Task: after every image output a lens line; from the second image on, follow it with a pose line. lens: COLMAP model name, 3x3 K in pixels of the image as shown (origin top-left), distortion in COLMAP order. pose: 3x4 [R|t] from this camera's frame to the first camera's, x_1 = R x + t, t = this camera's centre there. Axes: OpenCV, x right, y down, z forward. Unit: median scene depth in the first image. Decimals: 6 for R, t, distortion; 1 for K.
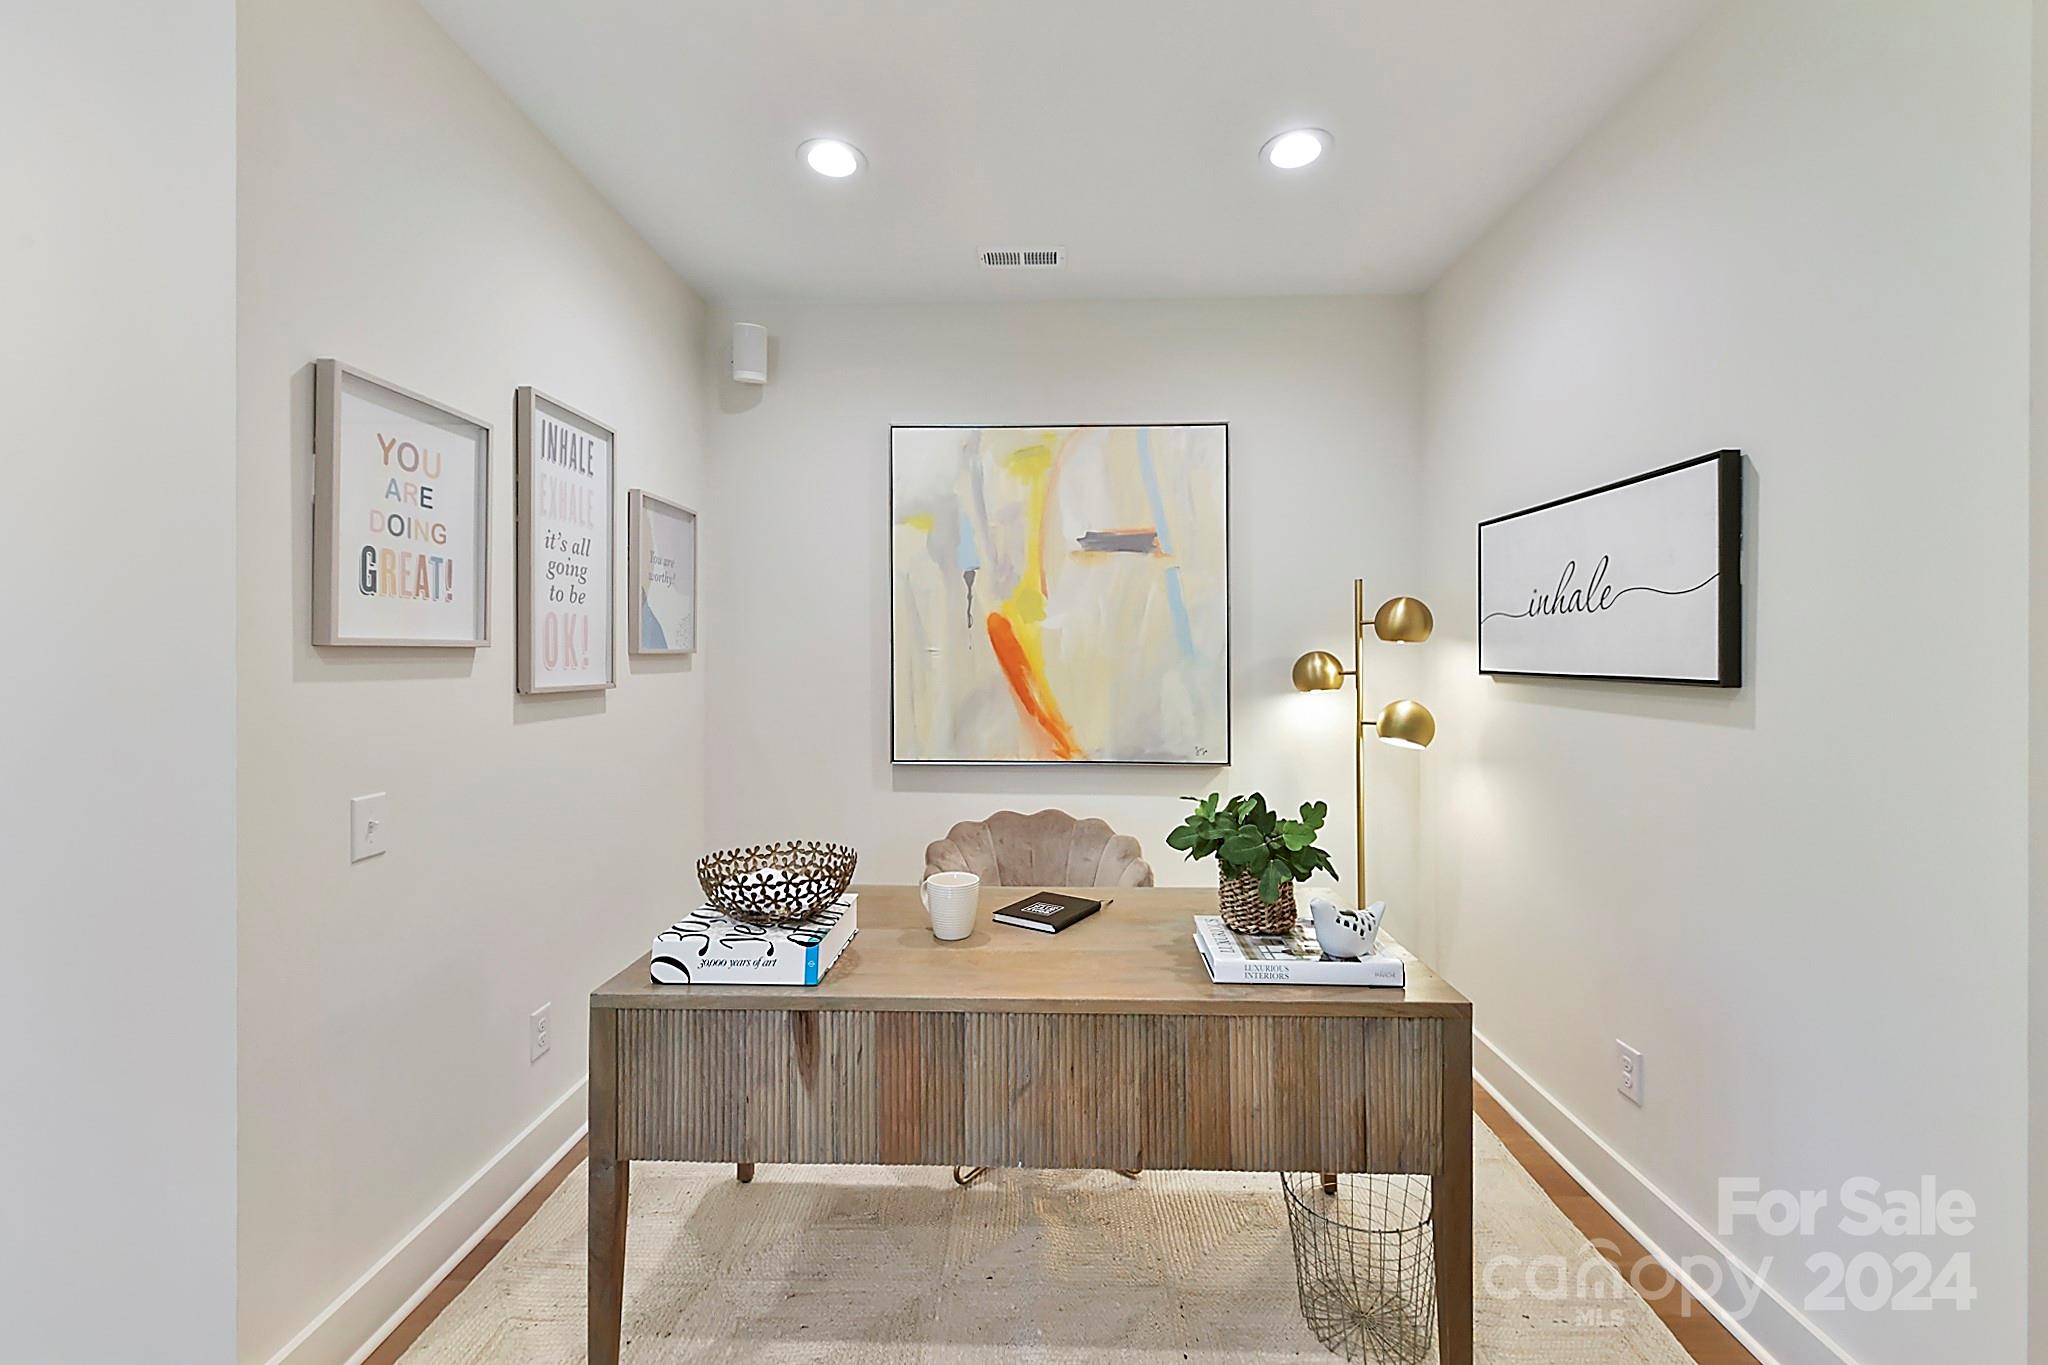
lens RADIAL K [[806.9, 0, 1024.6], [0, 806.9, 662.3], [0, 0, 1]] dist [0.014770, 0.000137]
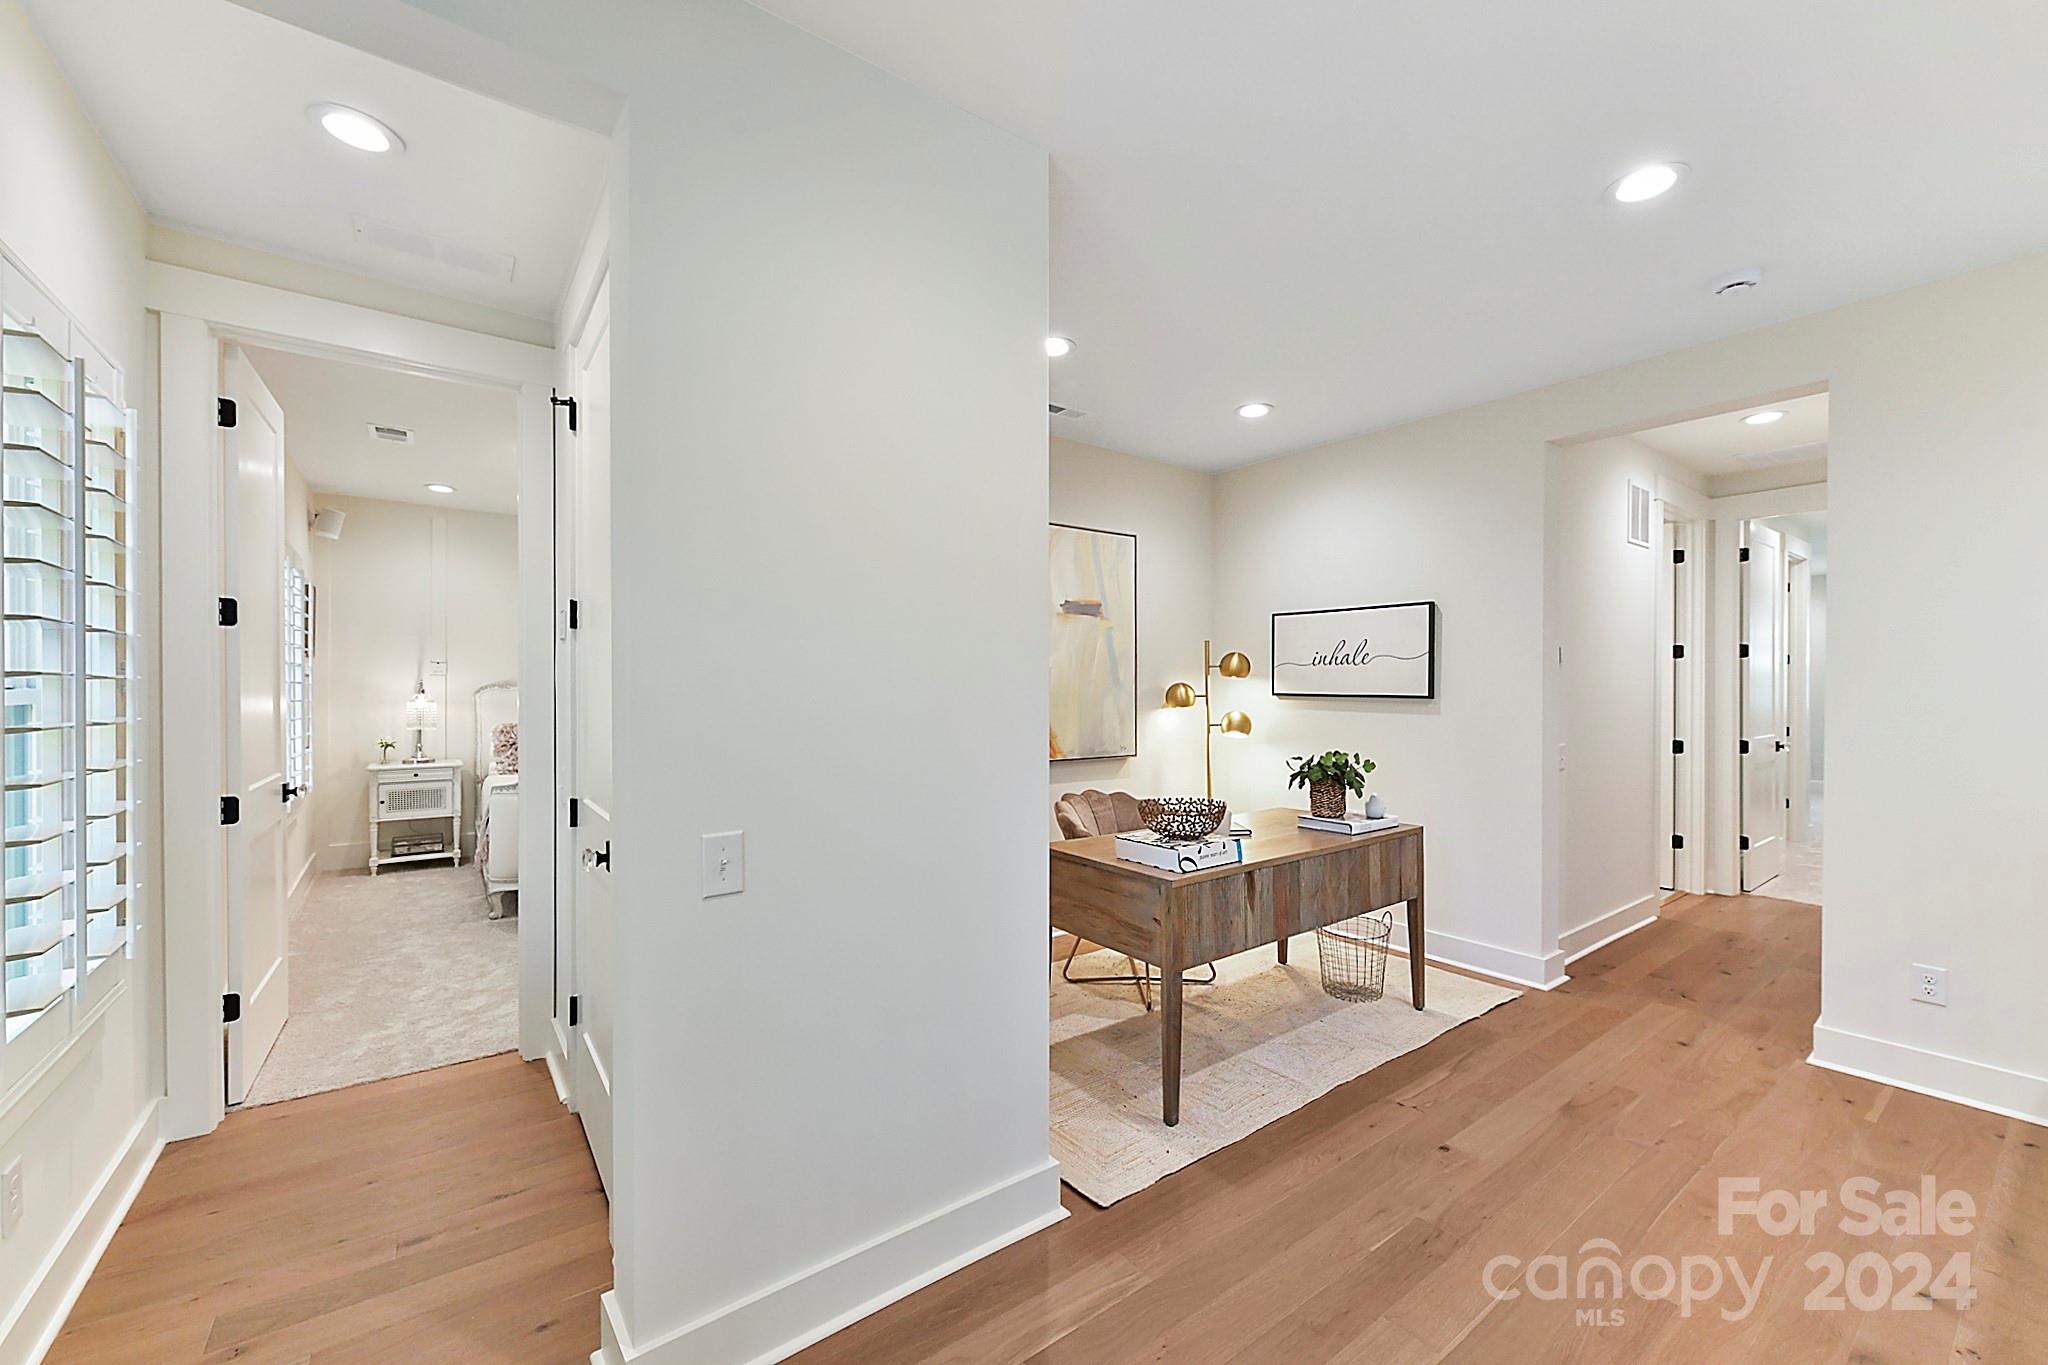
lens RADIAL K [[806.9, 0, 1017.1], [0, 806.9, 693.6], [0, 0, 1]] dist [0.014770, 0.000137]
pose [[0.781608, -0.009117, 0.623703, -1.012733], [0.008577, 0.999956, 0.003868, -0.001132], [-0.623711, 0.002327, 0.781652, -0.082166]]
